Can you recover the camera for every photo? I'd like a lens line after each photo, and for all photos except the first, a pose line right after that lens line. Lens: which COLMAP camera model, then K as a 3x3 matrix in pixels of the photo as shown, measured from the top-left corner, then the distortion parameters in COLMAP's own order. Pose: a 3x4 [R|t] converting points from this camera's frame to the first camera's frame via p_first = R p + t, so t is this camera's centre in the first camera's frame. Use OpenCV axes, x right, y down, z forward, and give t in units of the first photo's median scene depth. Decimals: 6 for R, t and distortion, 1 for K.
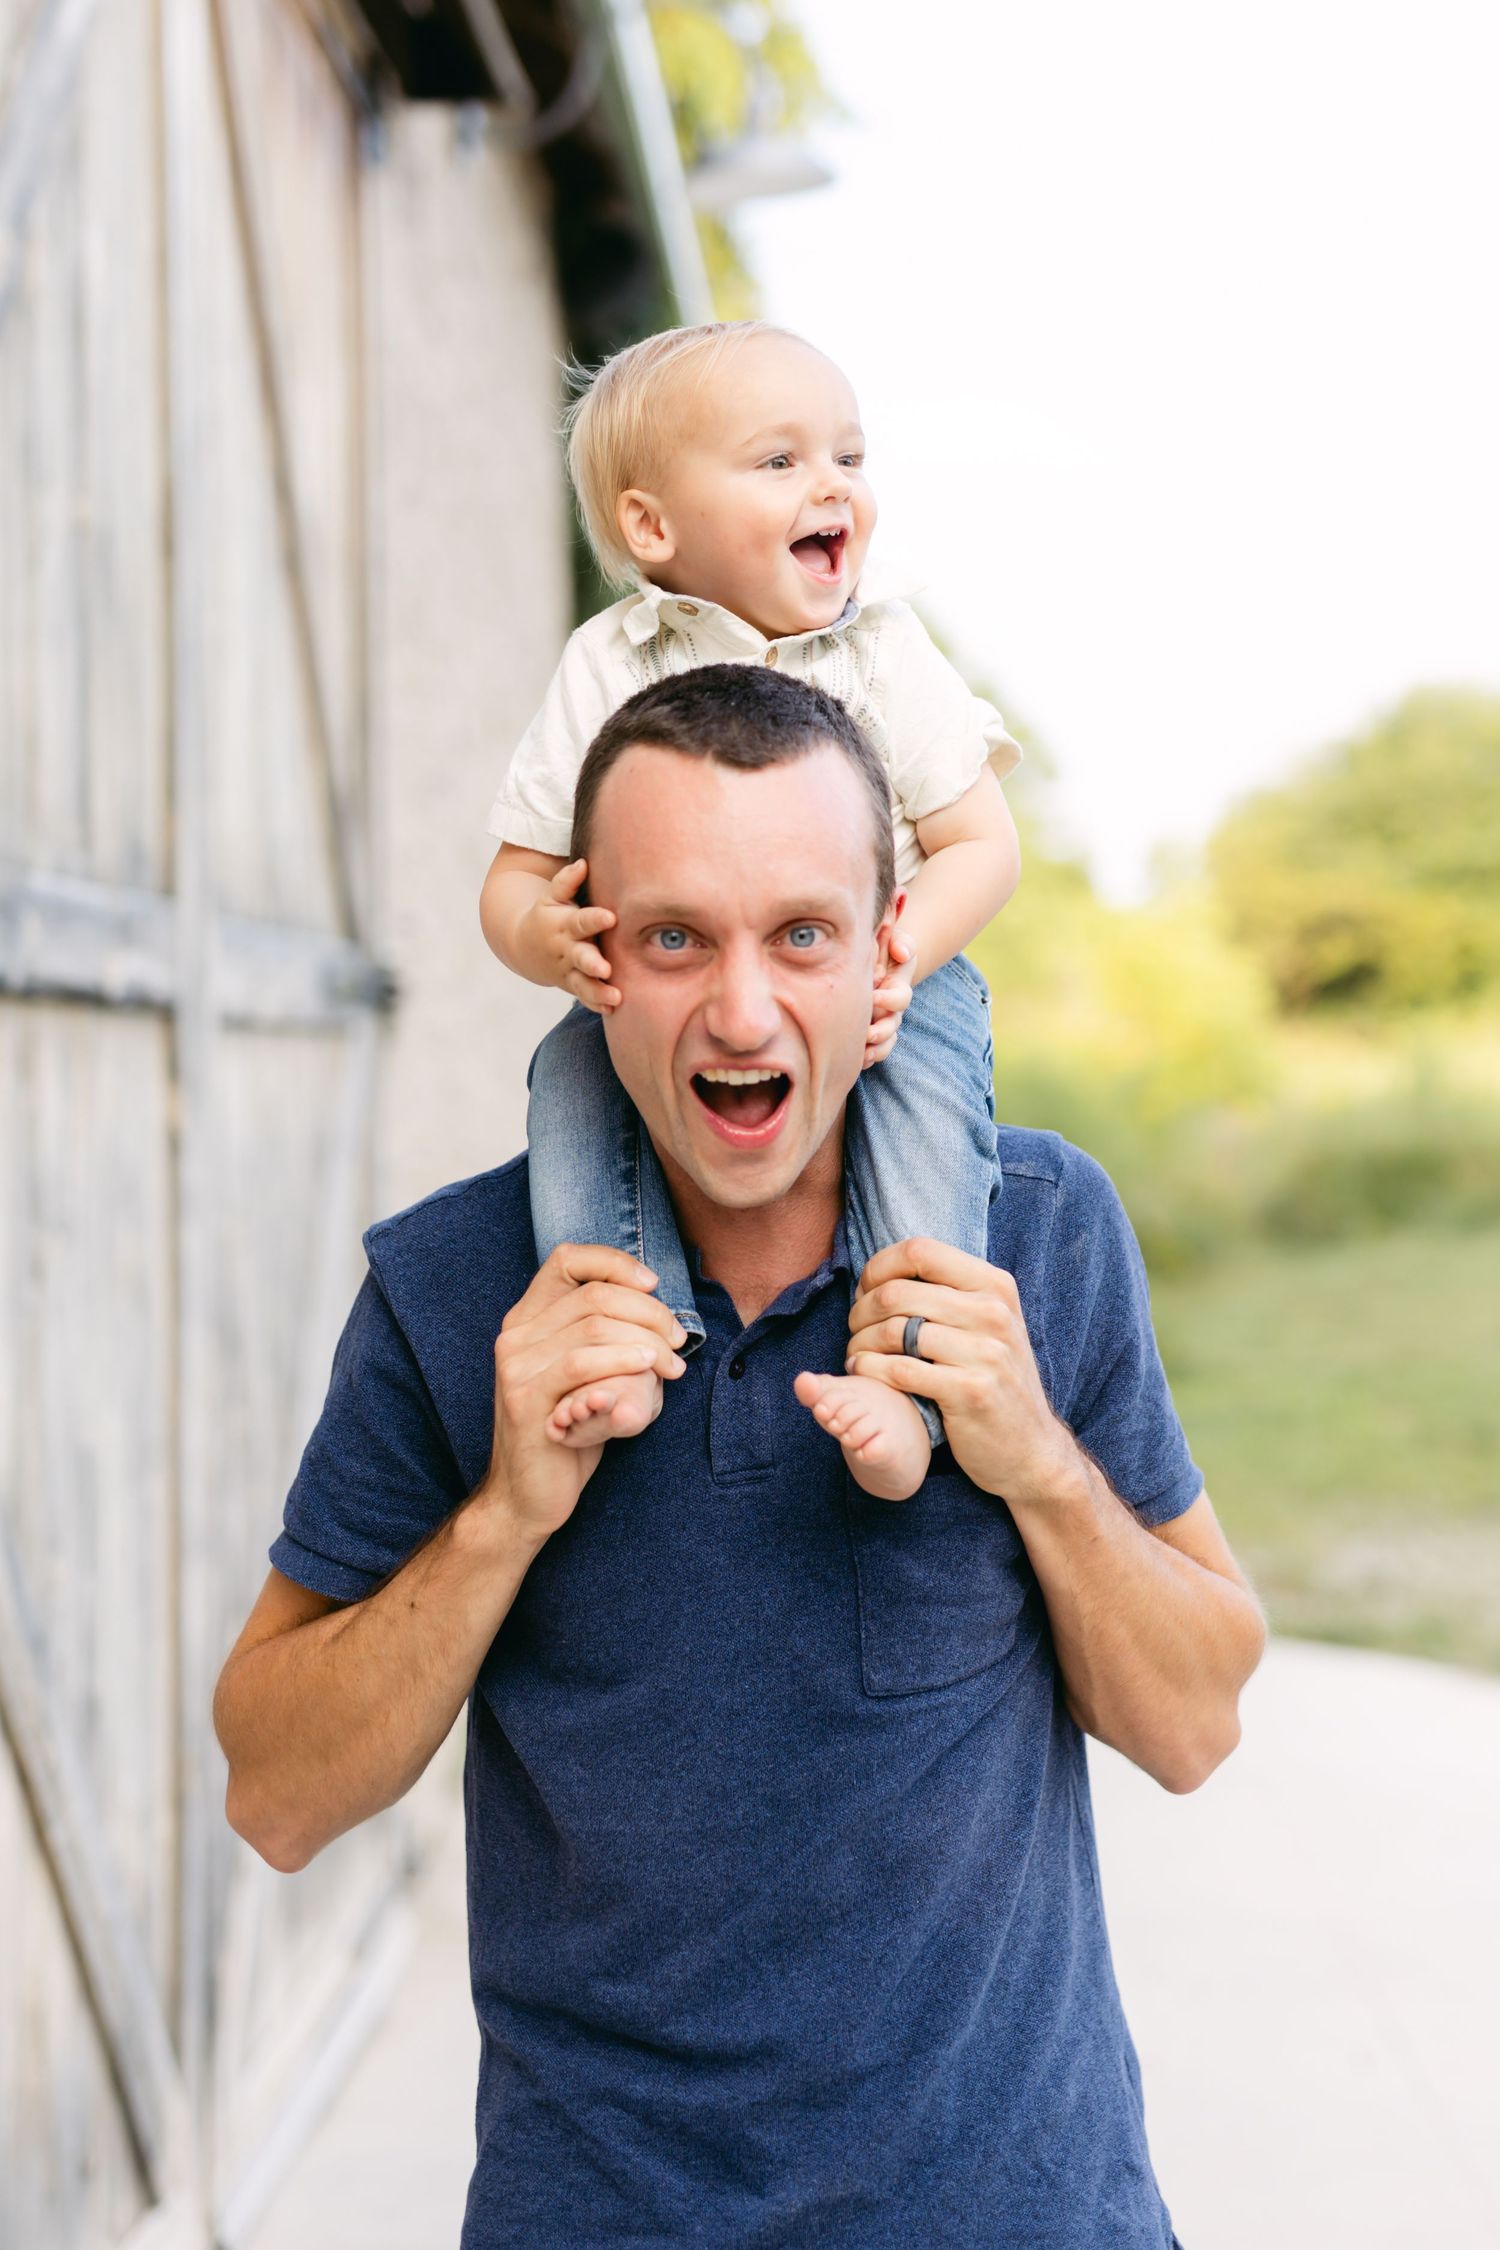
lens RADIAL K [[3253.5, 0, 750.0], [0, 3253.5, 1125.0], [0, 0, 1]] dist [0.000881, 0.001474]
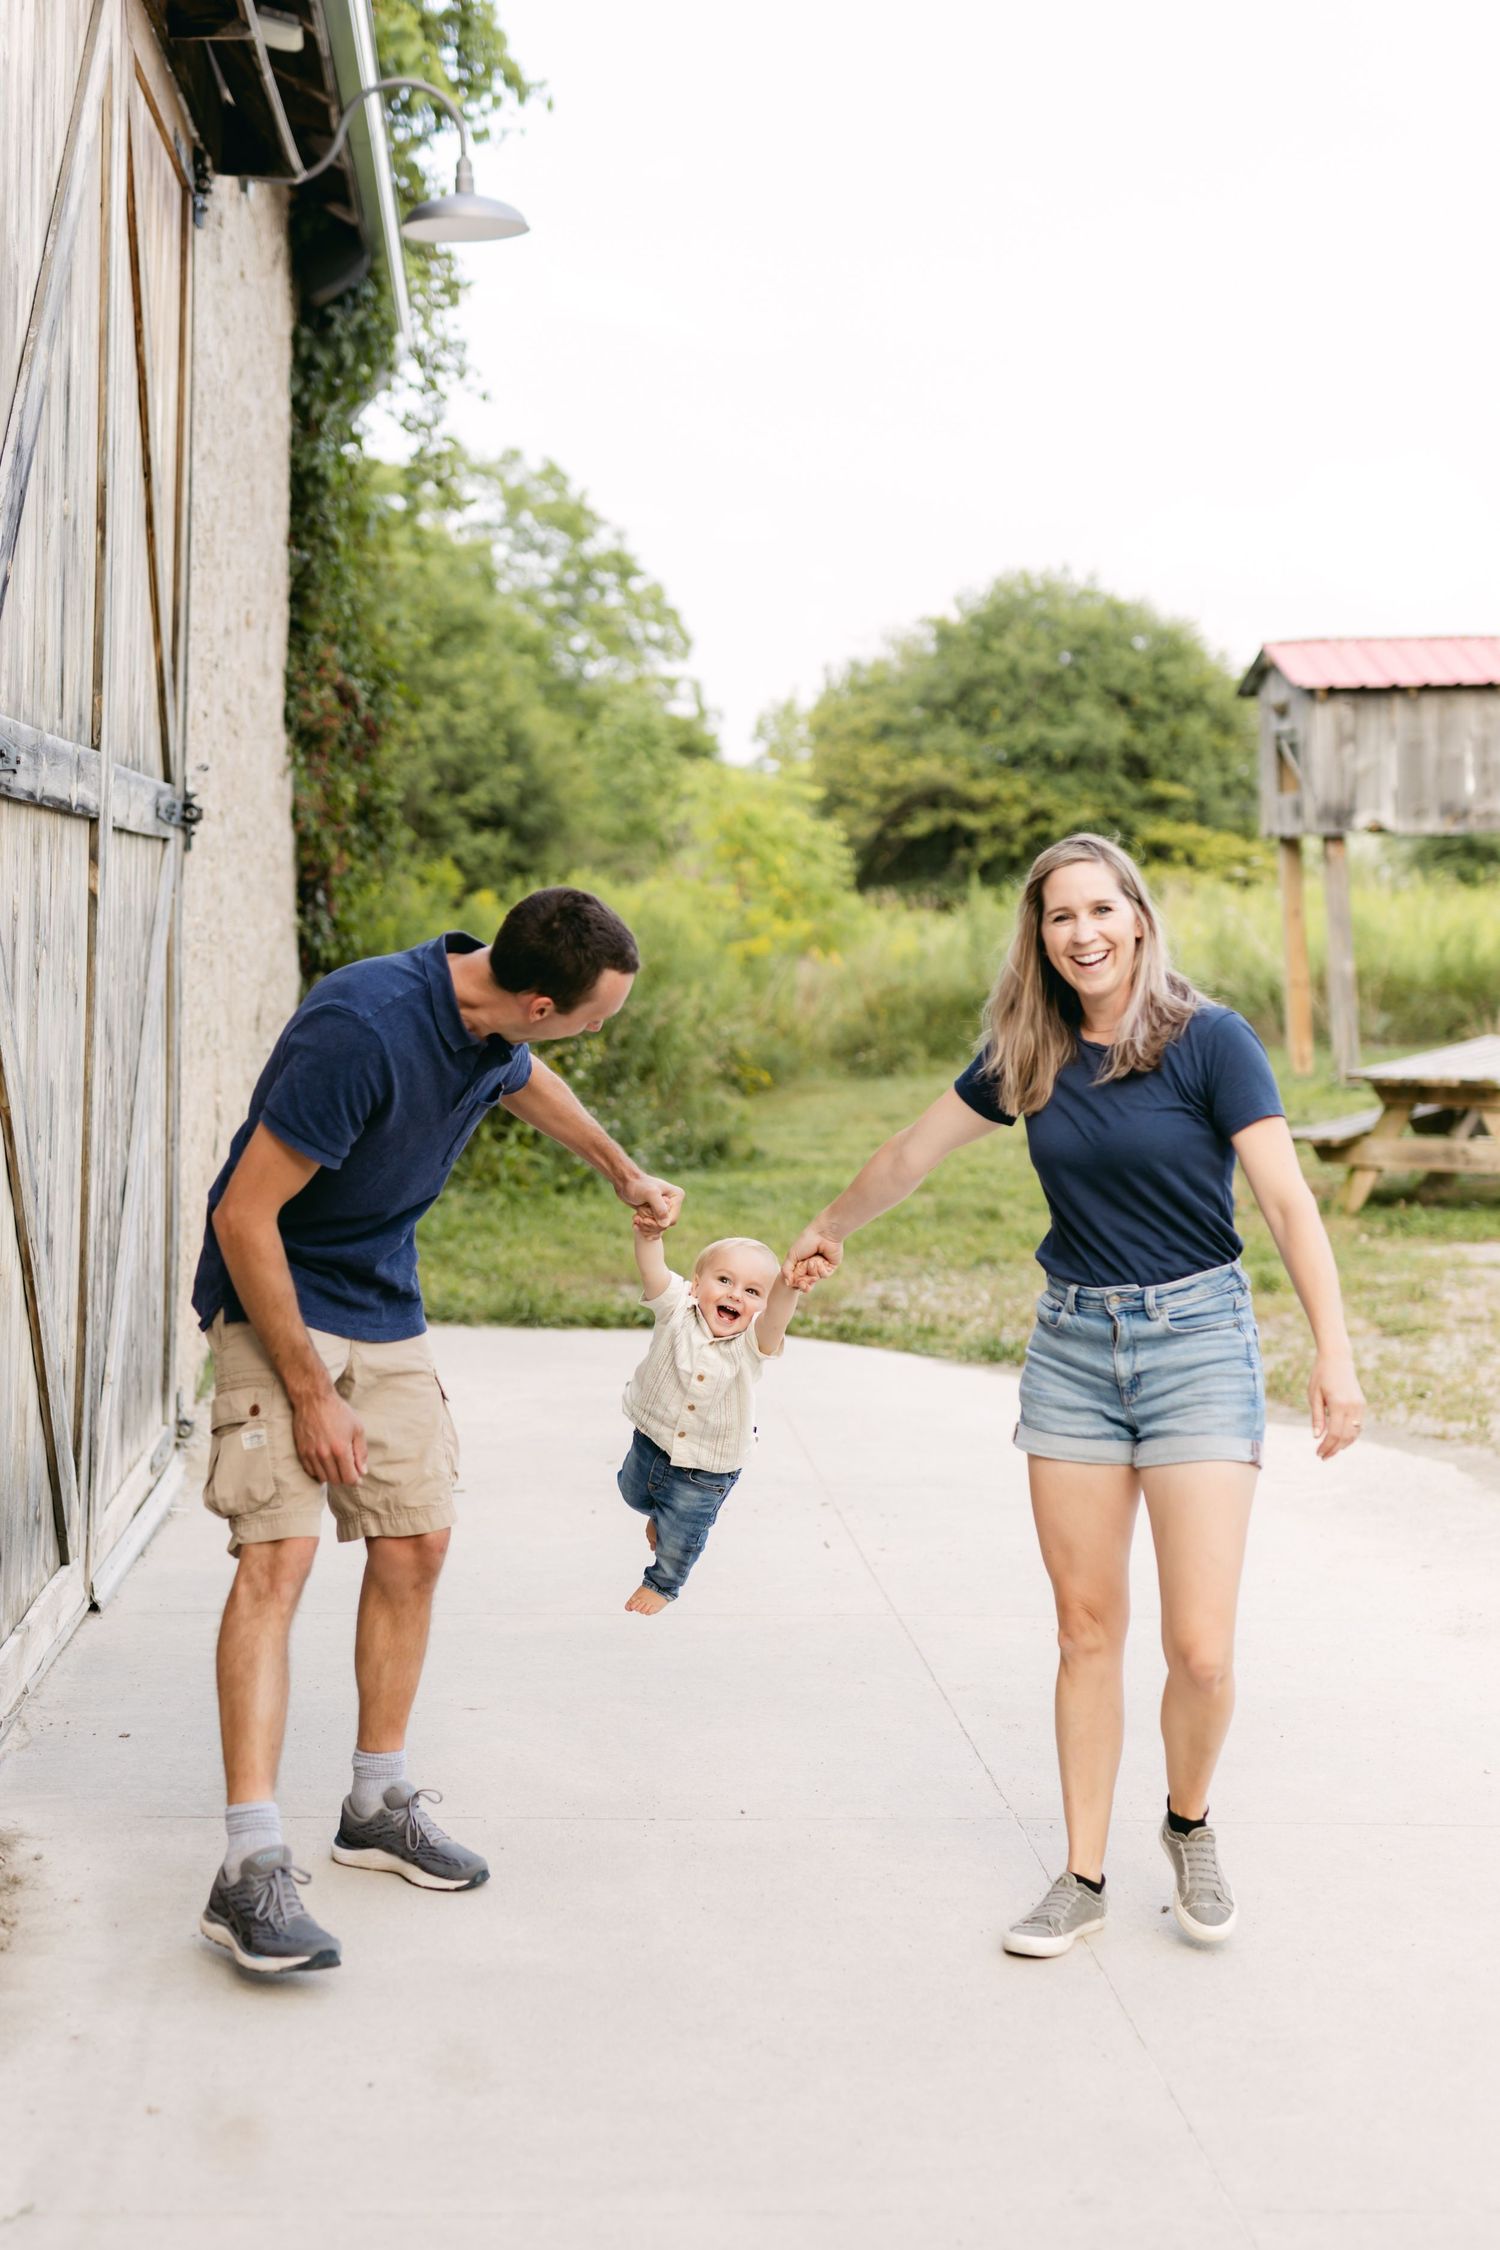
lens RADIAL K [[3253.5, 0, 750.0], [0, 3253.5, 1125.0], [0, 0, 1]] dist [0.000881, 0.001474]
pose [[0.992257, 0.035204, 0.119110, -0.034693], [-0.040506, 0.998280, 0.042381, 0.025658], [-0.117413, -0.046878, 0.991976, -0.473638]]
